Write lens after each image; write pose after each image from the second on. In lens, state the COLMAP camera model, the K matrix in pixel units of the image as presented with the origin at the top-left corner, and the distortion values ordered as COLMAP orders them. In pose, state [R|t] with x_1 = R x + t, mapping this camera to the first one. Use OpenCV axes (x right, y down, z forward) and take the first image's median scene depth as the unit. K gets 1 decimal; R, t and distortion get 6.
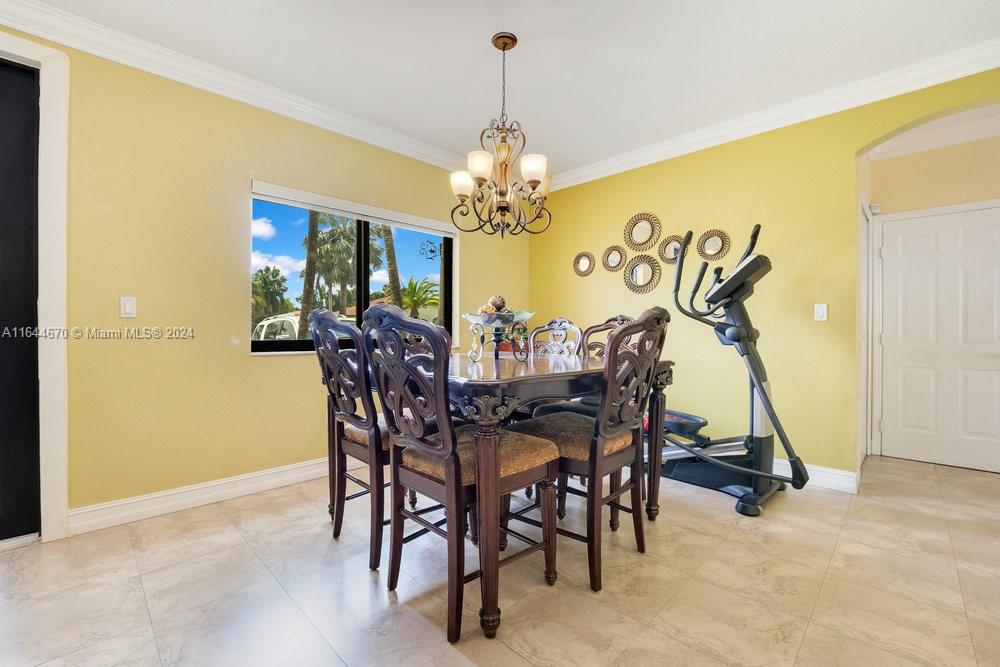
lens RADIAL K [[423.7, 0, 503.9], [0, 423.7, 333.4], [0, 0, 1]] dist [-0.021289, 0.000306]
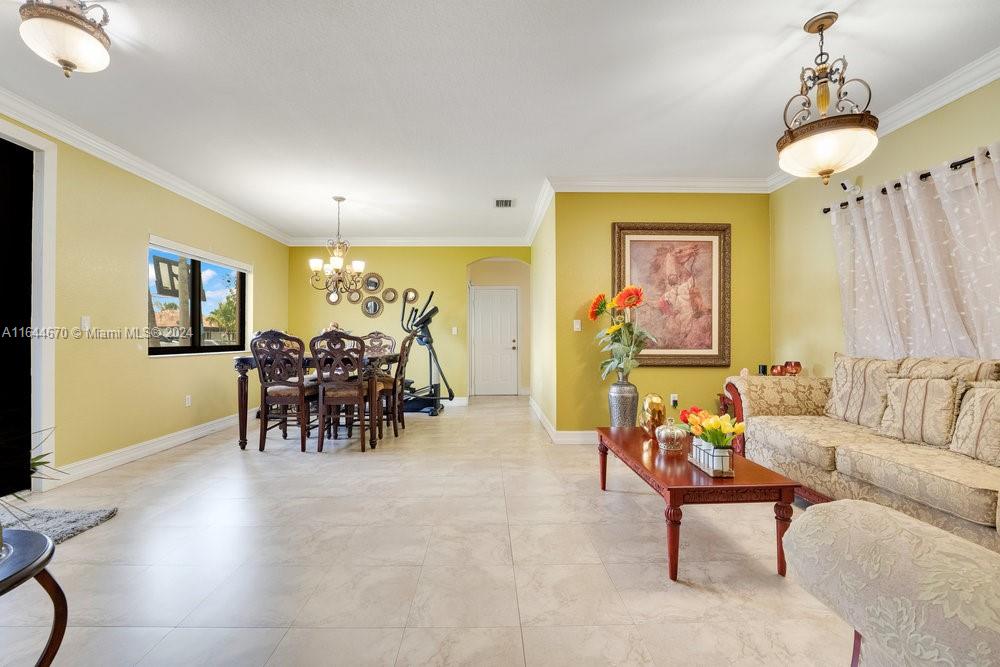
lens RADIAL K [[434.2, 0, 485.8], [0, 434.2, 333.9], [0, 0, 1]] dist [-0.027376, -0.000267]
pose [[0.712279, 0.003230, 0.701889, -0.835714], [0.008431, 0.999878, -0.013156, 0.001598], [-0.701846, 0.015289, 0.712165, -0.863655]]
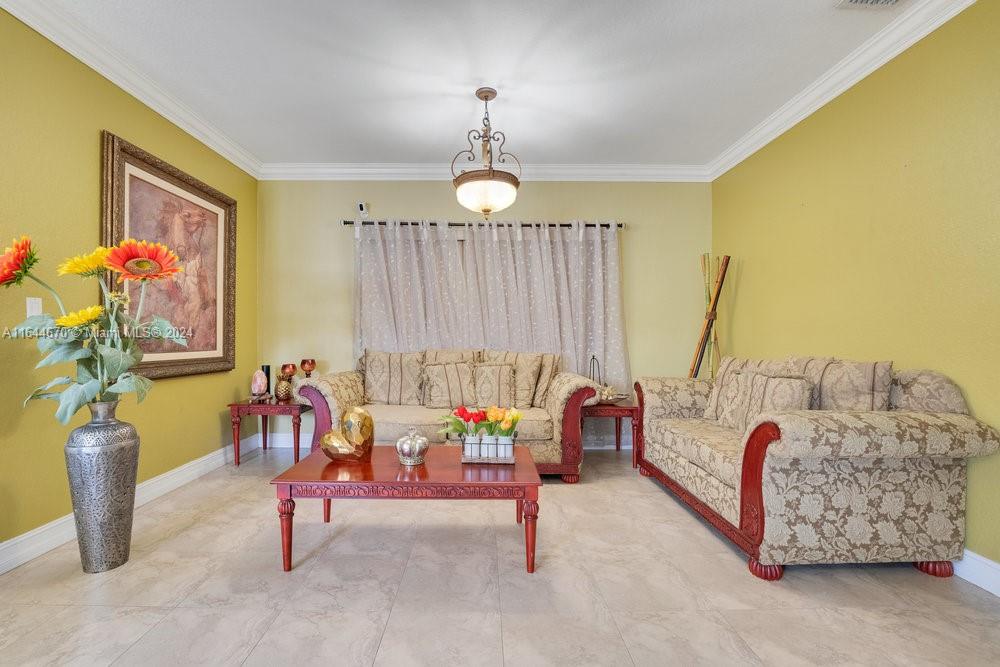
lens RADIAL K [[423.9, 0, 490.0], [0, 423.9, 338.8], [0, 0, 1]] dist [-0.021611, 0.000202]
pose [[-0.716654, -0.009090, 0.697370, -0.559070], [0.001156, 0.999898, 0.014221, -0.005483], [-0.697428, 0.010998, -0.716571, -0.004576]]
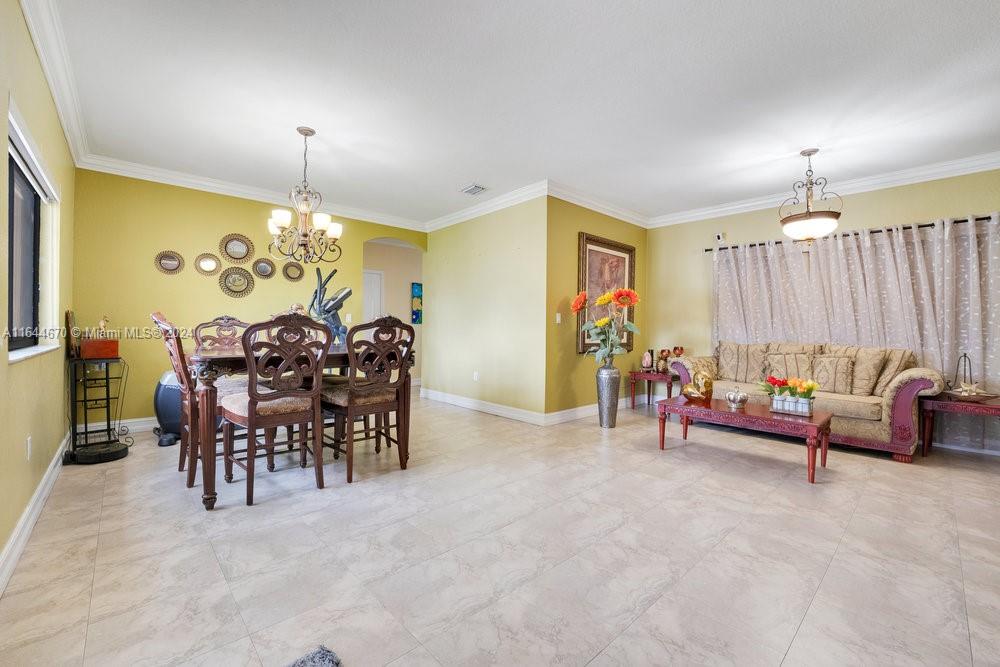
lens RADIAL K [[434.2, 0, 485.8], [0, 434.2, 333.9], [0, 0, 1]] dist [-0.027376, -0.000267]
pose [[0.041318, -0.013733, 0.999052, -1.280317], [-0.003899, 0.999896, 0.013905, -0.006522], [-0.999138, -0.004470, 0.041260, 0.260335]]
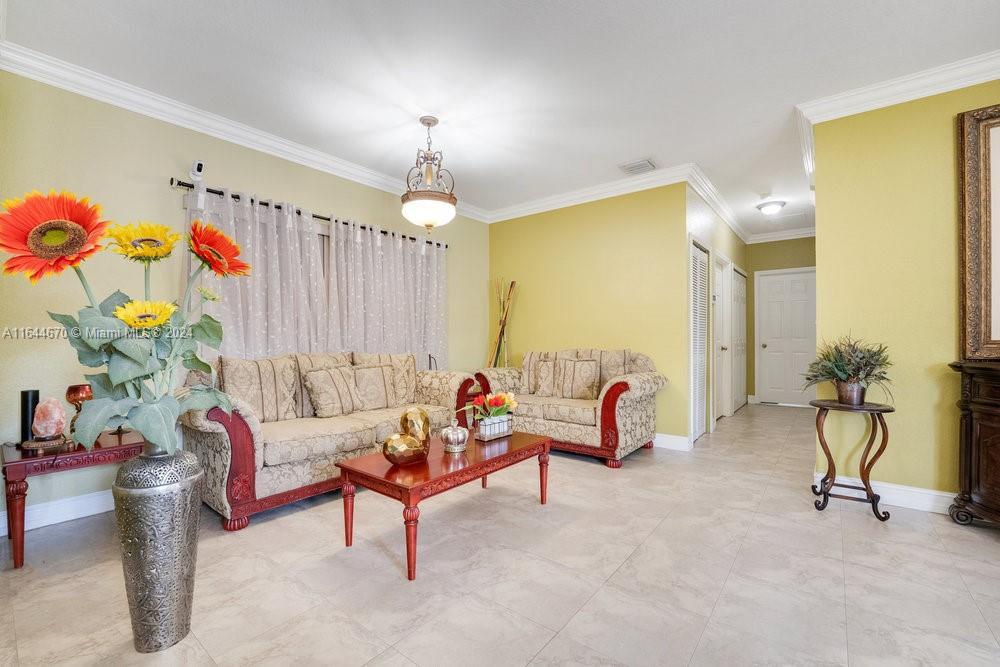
lens RADIAL K [[430.5, 0, 521.8], [0, 430.5, 336.3], [0, 0, 1]] dist [-0.021697, 0.000466]
pose [[-0.987569, 0.001309, -0.157178, 0.109058], [0.000455, 0.999985, 0.005473, -0.008693], [0.157183, 0.005334, -0.987555, 0.455255]]
